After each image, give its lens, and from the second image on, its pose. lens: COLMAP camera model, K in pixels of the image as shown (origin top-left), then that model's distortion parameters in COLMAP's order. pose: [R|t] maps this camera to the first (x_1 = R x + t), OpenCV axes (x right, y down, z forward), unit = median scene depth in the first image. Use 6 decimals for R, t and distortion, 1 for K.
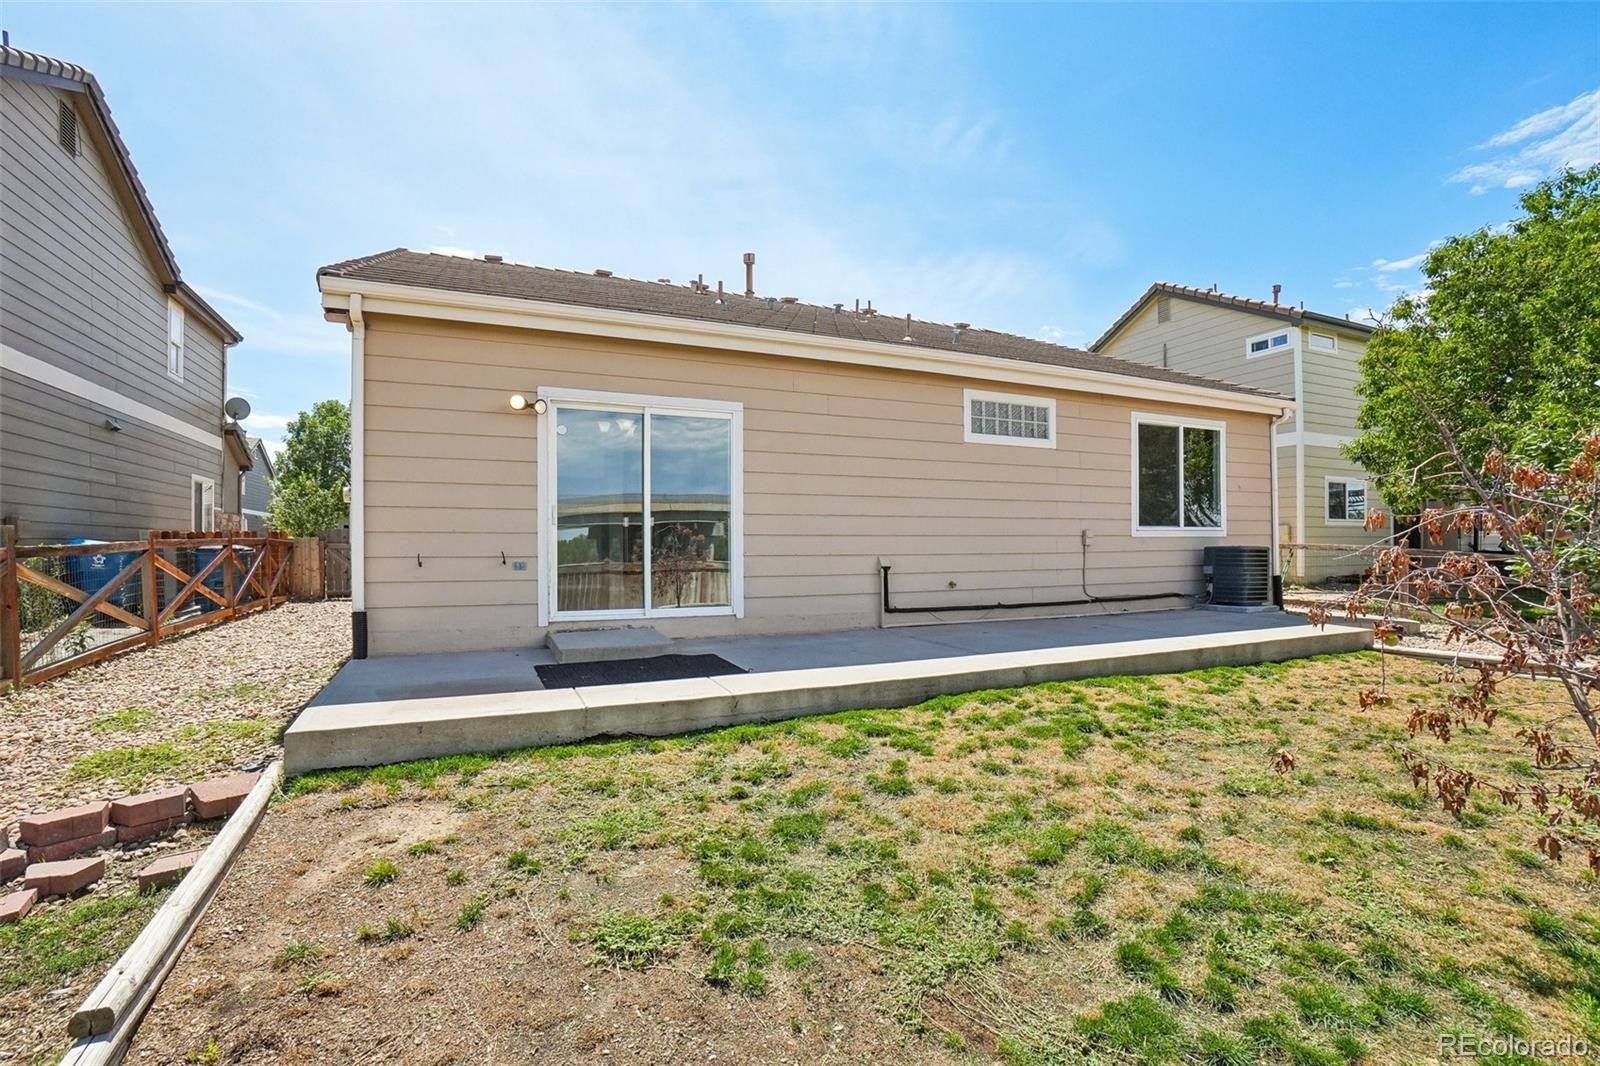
lens RADIAL K [[704.7, 0, 799.5], [0, 704.7, 528.5], [0, 0, 1]] dist [-0.004623, -0.000306]
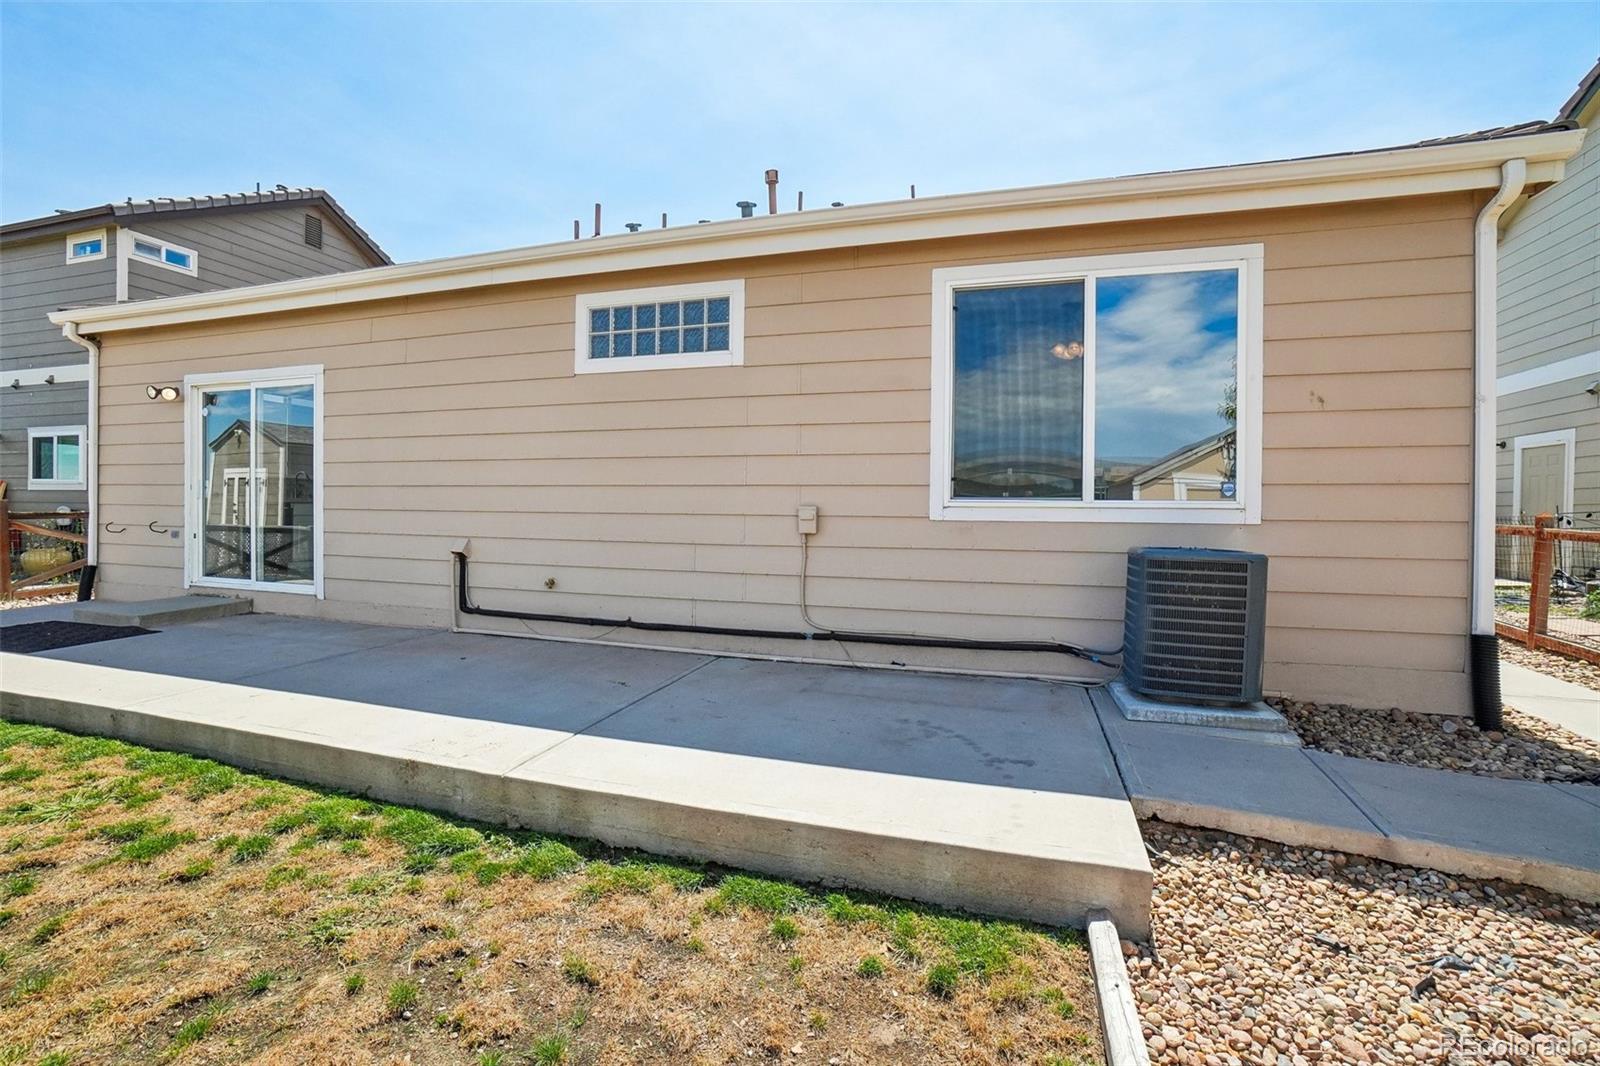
lens RADIAL K [[704.7, 0, 794.8], [0, 704.7, 532.4], [0, 0, 1]] dist [-0.004623, -0.000306]
pose [[0.725736, 0.021674, -0.687632, 0.810059], [-0.009103, 0.999719, 0.021903, 0.011412], [0.687913, -0.009636, 0.725729, 0.620413]]
